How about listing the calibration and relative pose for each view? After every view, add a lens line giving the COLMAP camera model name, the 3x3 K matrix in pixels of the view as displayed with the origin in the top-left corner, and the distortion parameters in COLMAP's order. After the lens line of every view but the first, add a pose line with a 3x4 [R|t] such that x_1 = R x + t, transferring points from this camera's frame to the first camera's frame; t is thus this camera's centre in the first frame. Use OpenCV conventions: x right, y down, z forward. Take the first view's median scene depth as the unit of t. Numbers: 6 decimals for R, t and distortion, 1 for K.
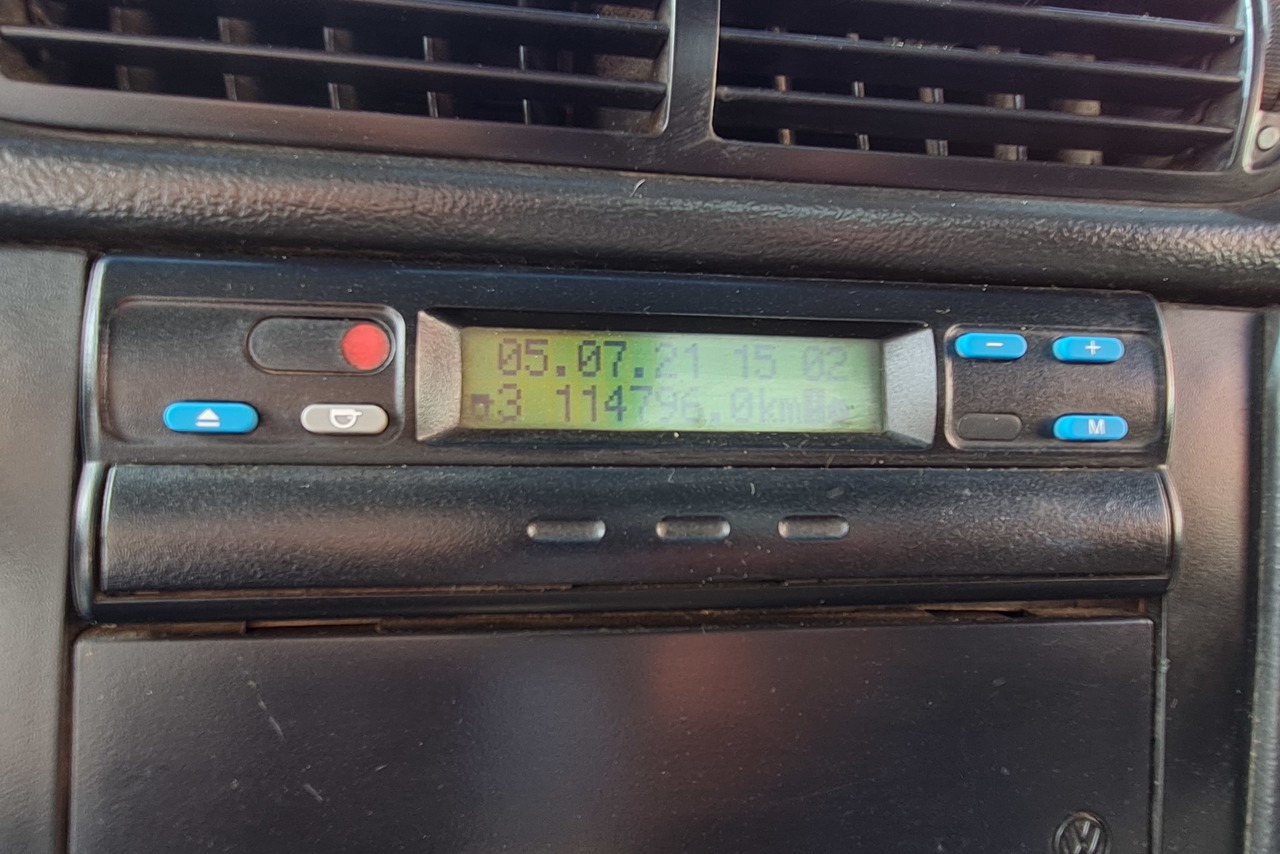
lens RADIAL K [[850.7, 0, 640.0], [0, 850.7, 427.0], [0, 0, 1]] dist [0.006426, -0.001500]
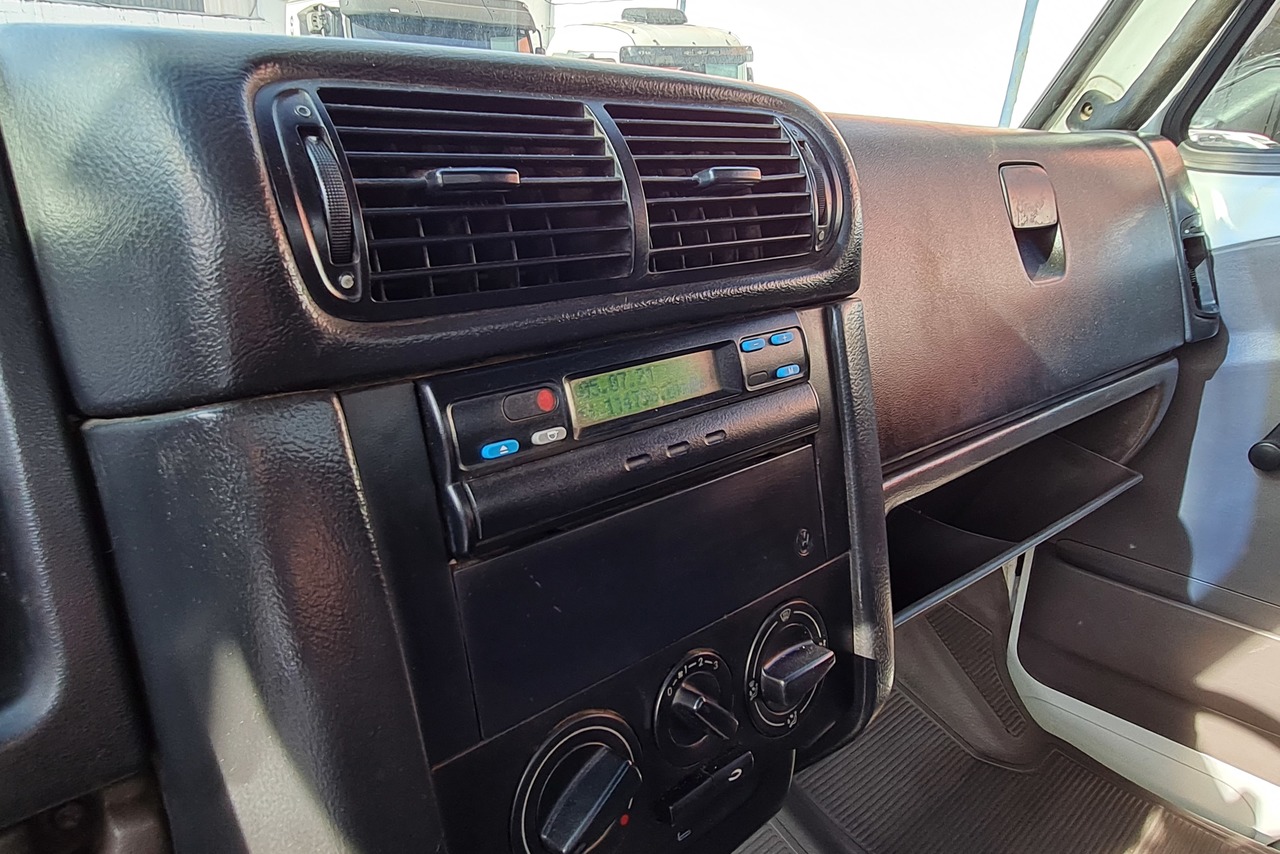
lens RADIAL K [[850.7, 0, 640.0], [0, 850.7, 427.0], [0, 0, 1]] dist [0.006426, -0.001500]
pose [[0.827889, -0.213224, 0.518783, -1.108204], [0.155399, 0.975913, 0.153118, -0.282667], [-0.538935, -0.046147, 0.841082, -0.800179]]
